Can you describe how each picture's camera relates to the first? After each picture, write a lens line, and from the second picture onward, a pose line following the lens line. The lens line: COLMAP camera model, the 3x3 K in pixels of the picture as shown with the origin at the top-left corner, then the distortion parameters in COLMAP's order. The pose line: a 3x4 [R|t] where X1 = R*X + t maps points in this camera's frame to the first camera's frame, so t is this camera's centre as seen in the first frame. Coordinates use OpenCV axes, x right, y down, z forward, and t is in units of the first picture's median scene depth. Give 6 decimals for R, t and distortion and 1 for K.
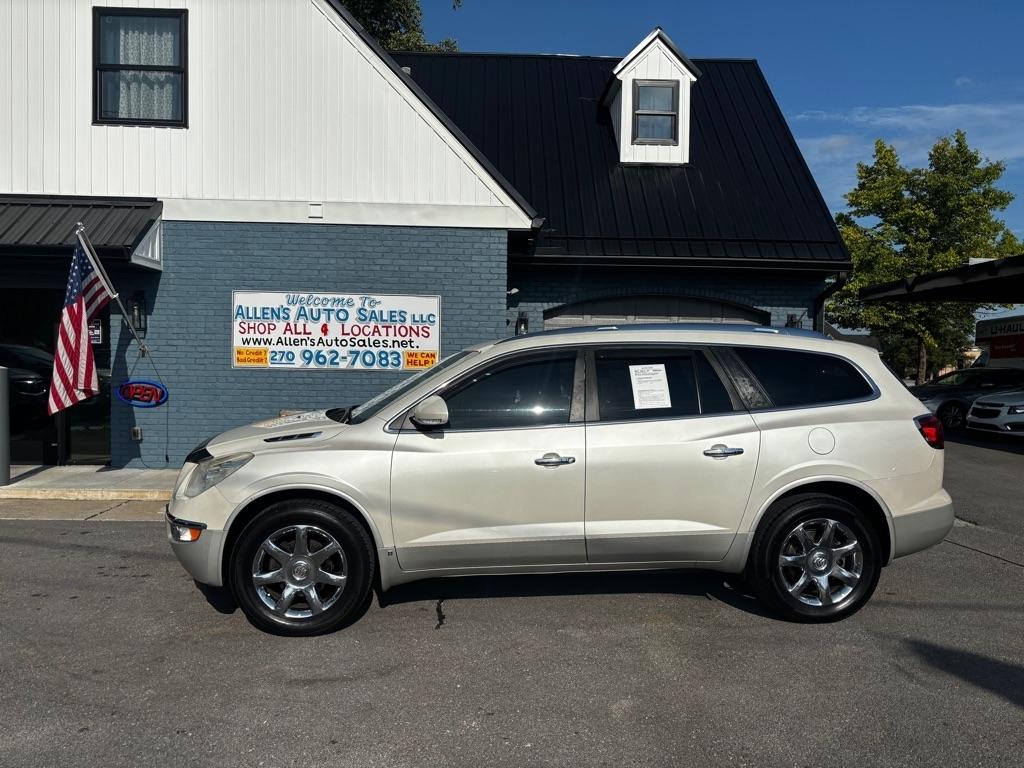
lens RADIAL K [[792.0, 0, 523.8], [0, 792.0, 381.4], [0, 0, 1]] dist [0.042412, -0.043213]
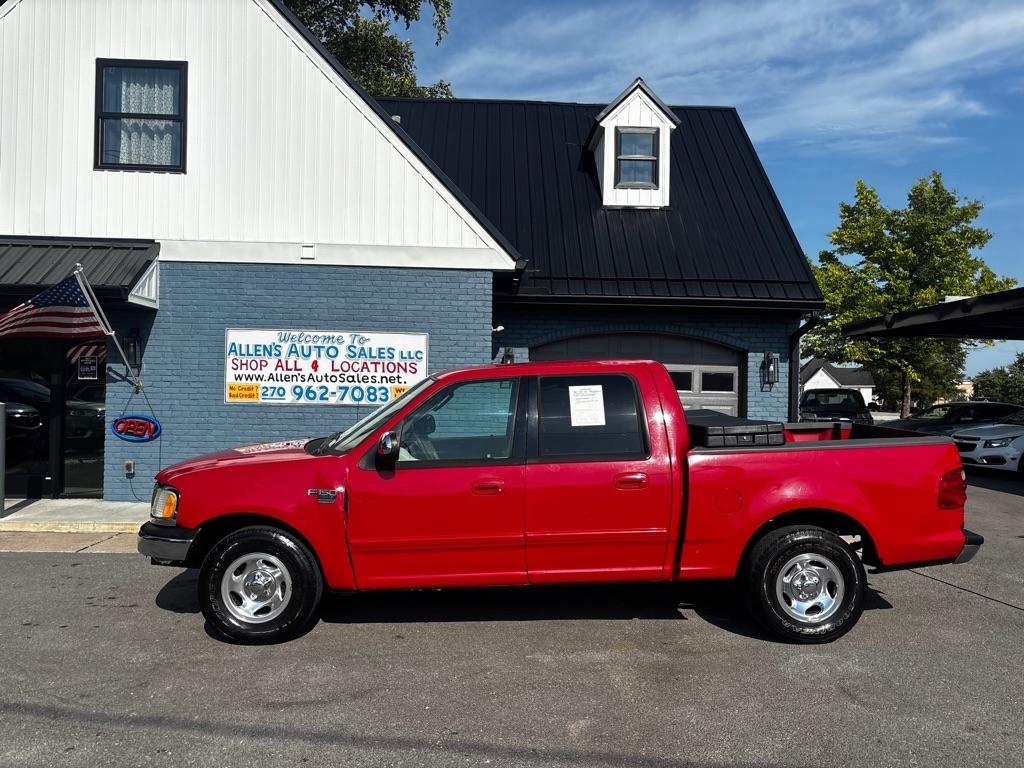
lens RADIAL K [[791.0, 0, 530.0], [0, 791.0, 378.3], [0, 0, 1]] dist [0.046621, -0.046083]
pose [[0.999953, 0.000814, 0.009639, 0.018996], [-0.000385, 0.999011, -0.044469, -0.003415], [-0.009665, 0.044463, 0.998964, -0.033394]]
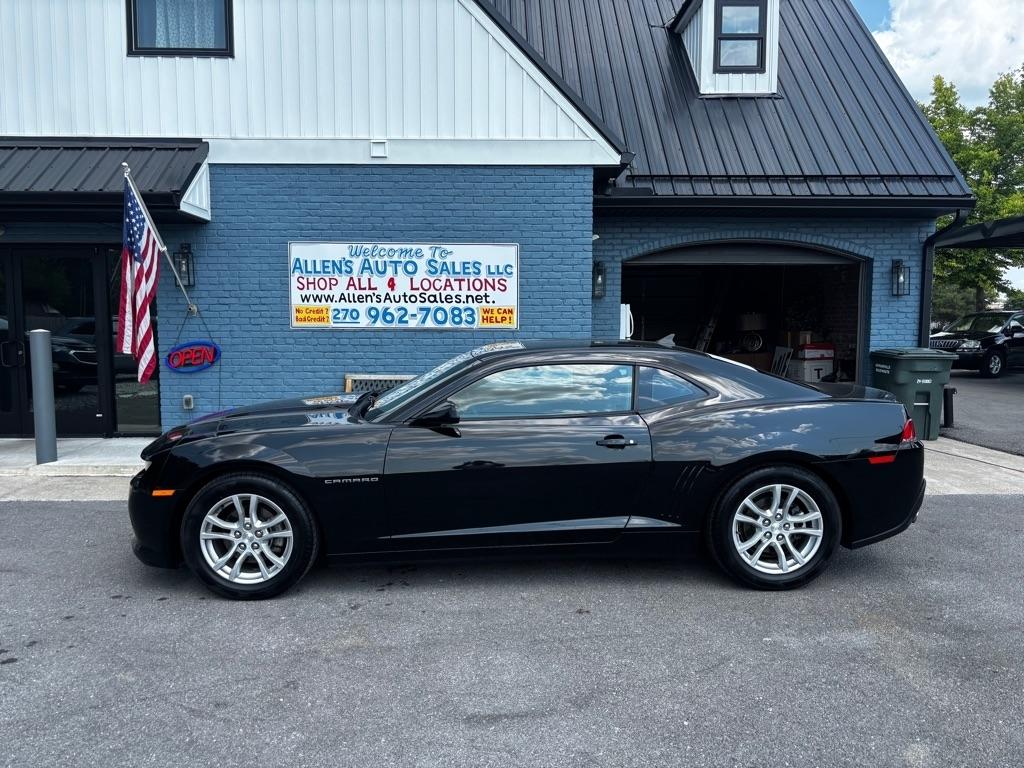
lens RADIAL K [[784.1, 0, 512.0], [0, 784.1, 384.0], [0, 0, 1]] dist [0.051376, -0.056755]
pose [[0.999758, -0.014462, -0.016586, -0.100813], [0.015298, 0.998560, 0.051428, 0.004231], [0.015818, -0.051669, 0.998539, 0.106004]]
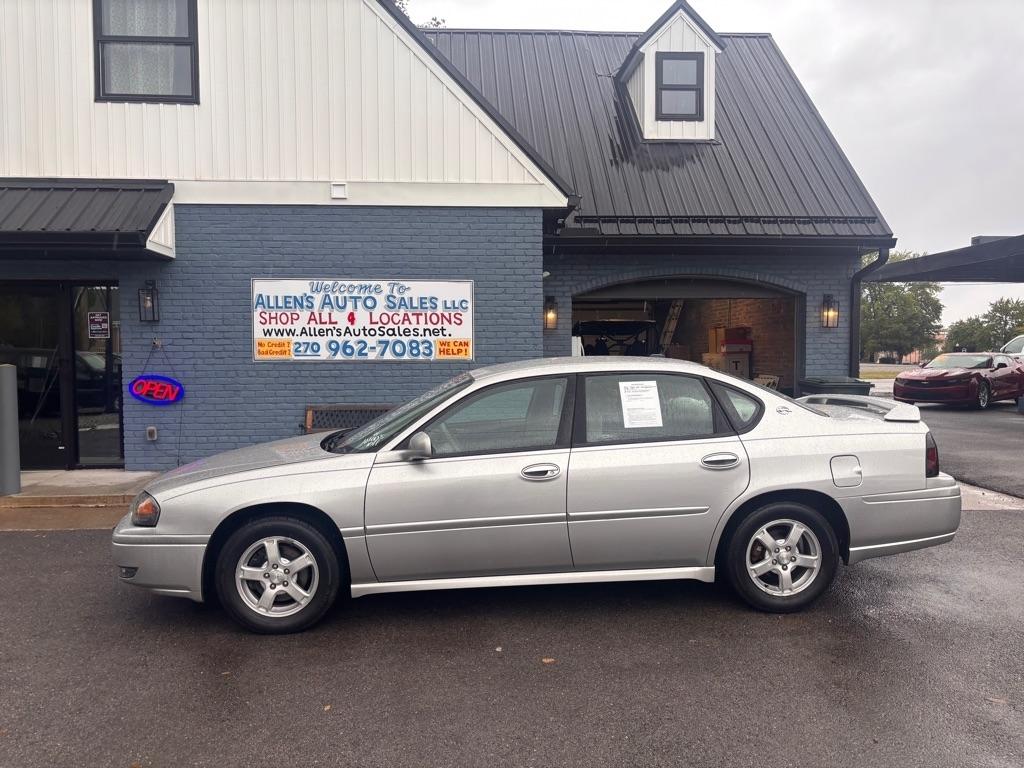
lens RADIAL K [[784.1, 0, 512.0], [0, 784.1, 384.0], [0, 0, 1]] dist [0.051376, -0.056755]
pose [[0.999270, -0.022240, 0.031046, -0.091277], [0.021852, 0.999679, 0.012782, 0.004628], [-0.031321, -0.012094, 0.999436, 0.062583]]
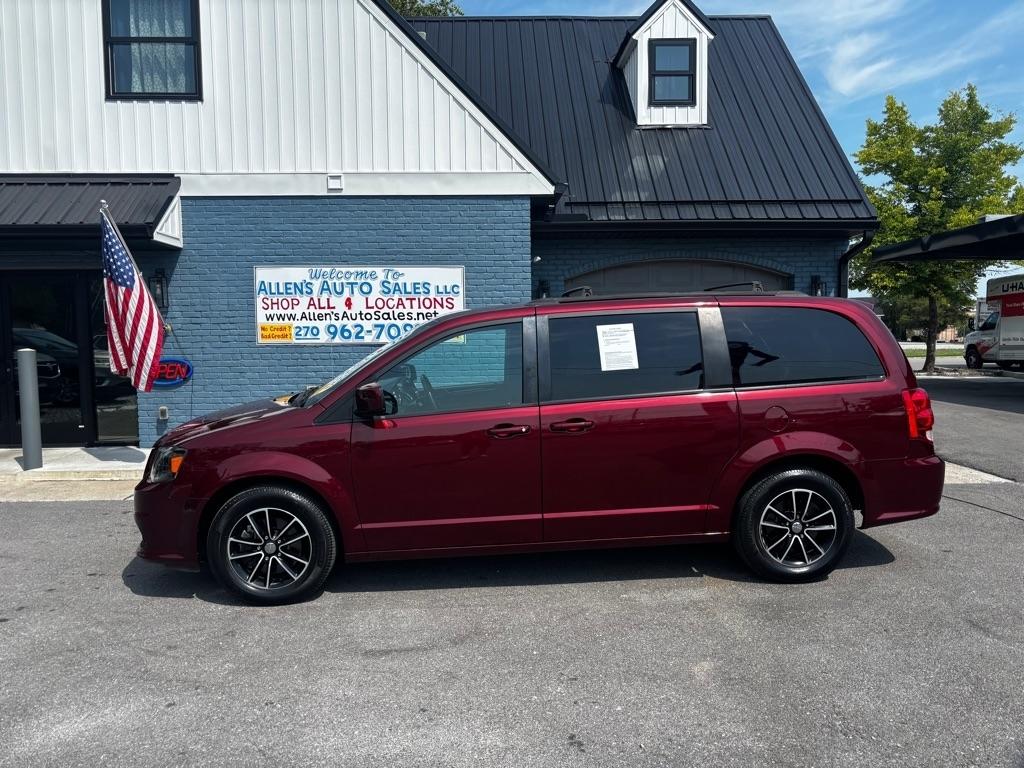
lens RADIAL K [[792.9, 0, 518.8], [0, 792.9, 383.4], [0, 0, 1]] dist [0.037390, -0.034079]
pose [[0.999645, -0.026557, -0.001929, -0.039133], [0.026611, 0.998958, 0.037067, 0.003335], [0.000942, -0.037105, 0.999311, 0.006261]]
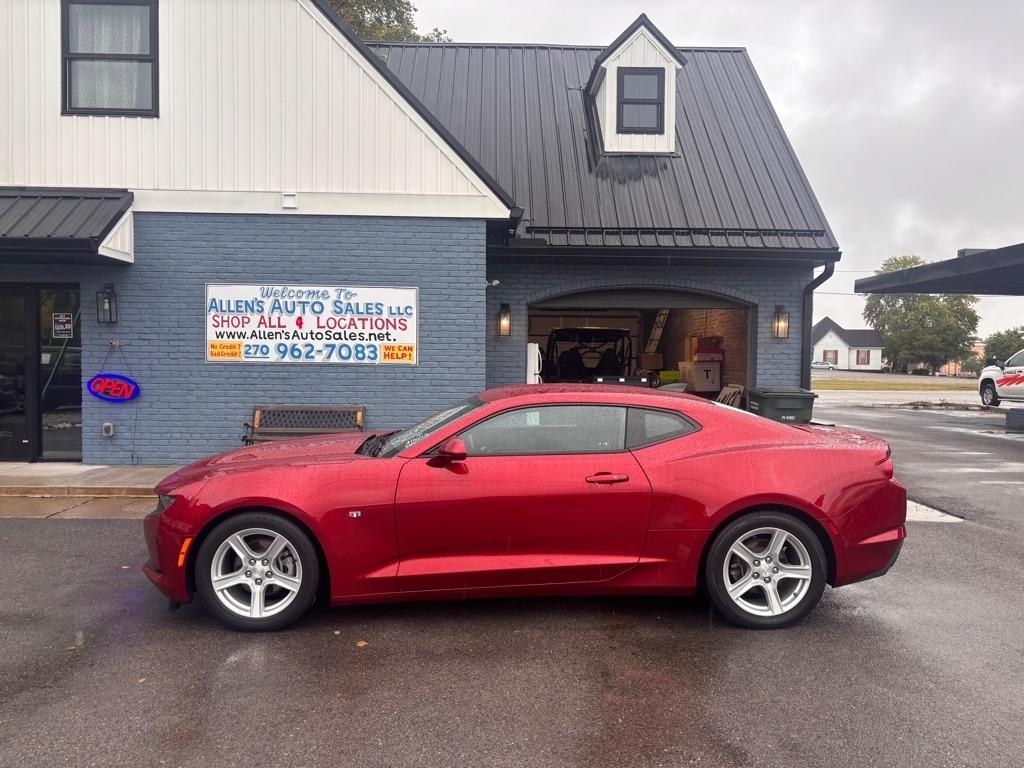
lens RADIAL K [[792.0, 0, 523.8], [0, 792.0, 381.4], [0, 0, 1]] dist [0.042412, -0.043213]
pose [[0.999970, -0.004826, -0.006106, 0.031562], [0.004840, 0.999986, 0.002270, 0.006470], [0.006095, -0.002299, 0.999979, 0.020622]]
